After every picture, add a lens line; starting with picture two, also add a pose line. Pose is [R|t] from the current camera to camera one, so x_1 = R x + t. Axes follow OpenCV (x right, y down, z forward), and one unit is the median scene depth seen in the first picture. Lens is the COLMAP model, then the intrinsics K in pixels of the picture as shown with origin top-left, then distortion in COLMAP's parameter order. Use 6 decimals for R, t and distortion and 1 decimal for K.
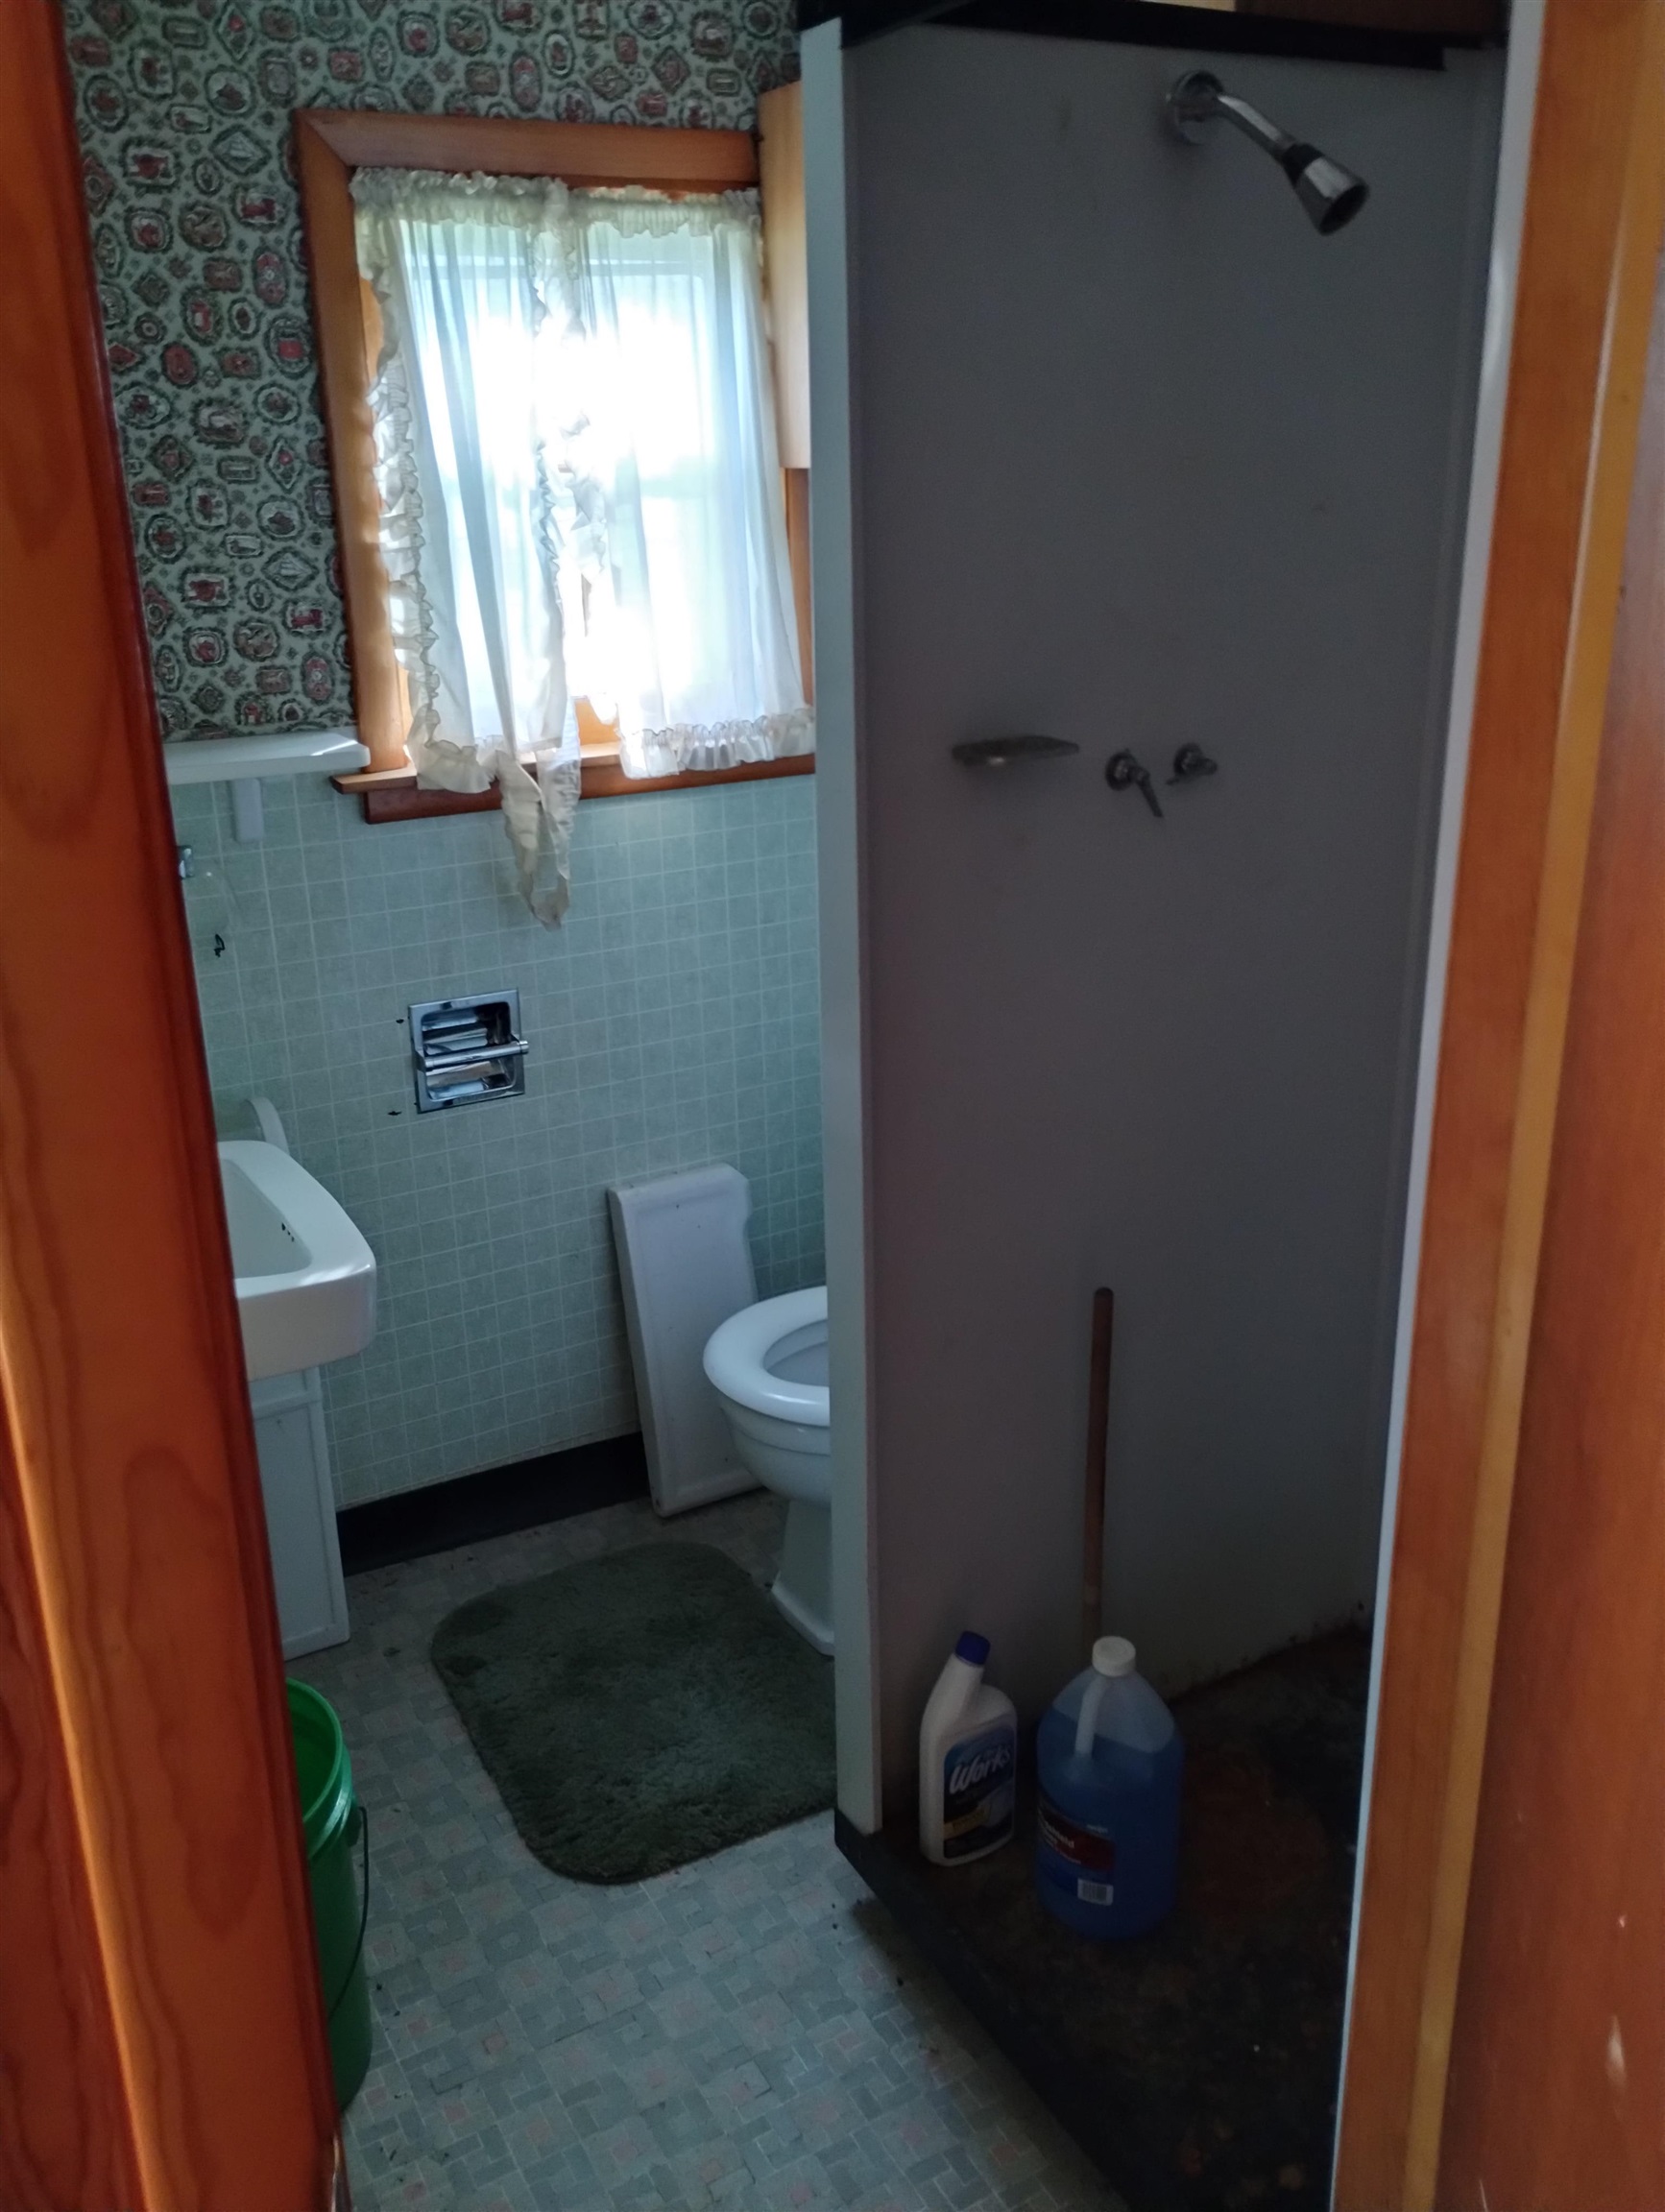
lens RADIAL K [[1801.0, 0, 830.3], [0, 1801.0, 1110.0], [0, 0, 1]] dist [0.026292, -0.023151]
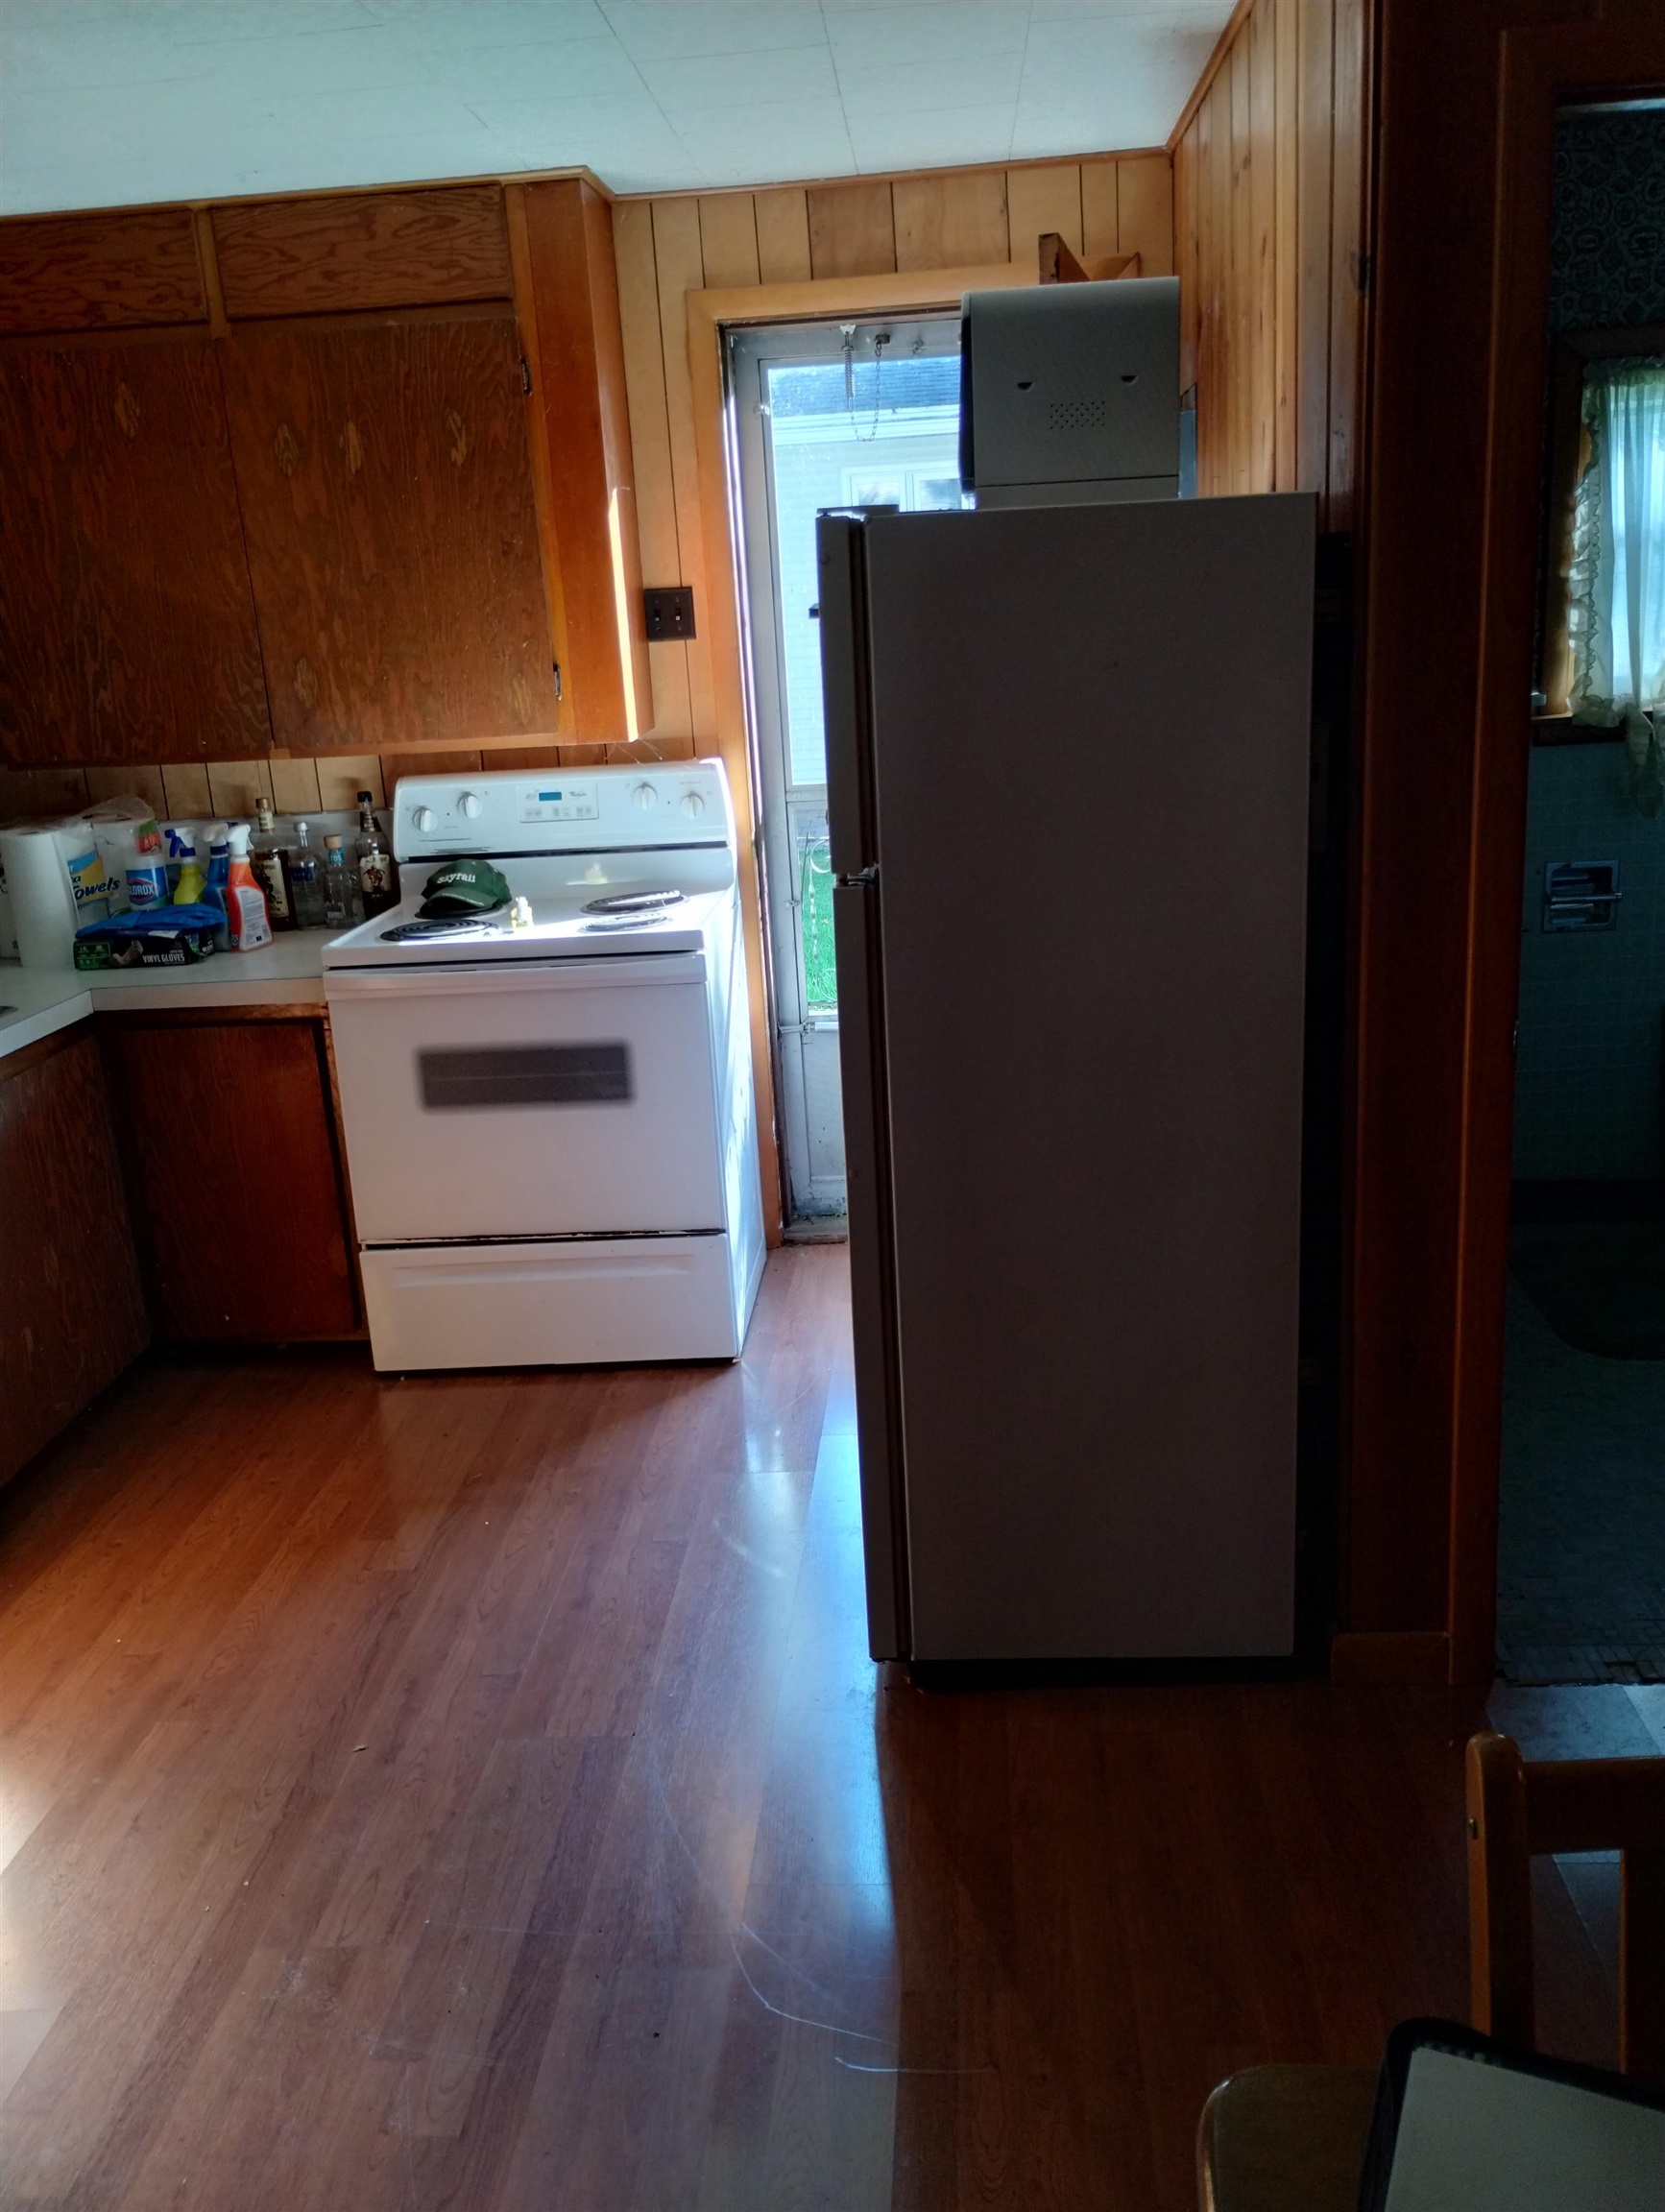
lens RADIAL K [[1801.0, 0, 828.2], [0, 1801.0, 1101.7], [0, 0, 1]] dist [0.026292, -0.023151]
pose [[0.833267, 0.114578, -0.540868, 0.138725], [-0.134957, 0.990850, 0.001986, 0.253119], [0.536146, 0.071339, 0.841105, -0.730871]]
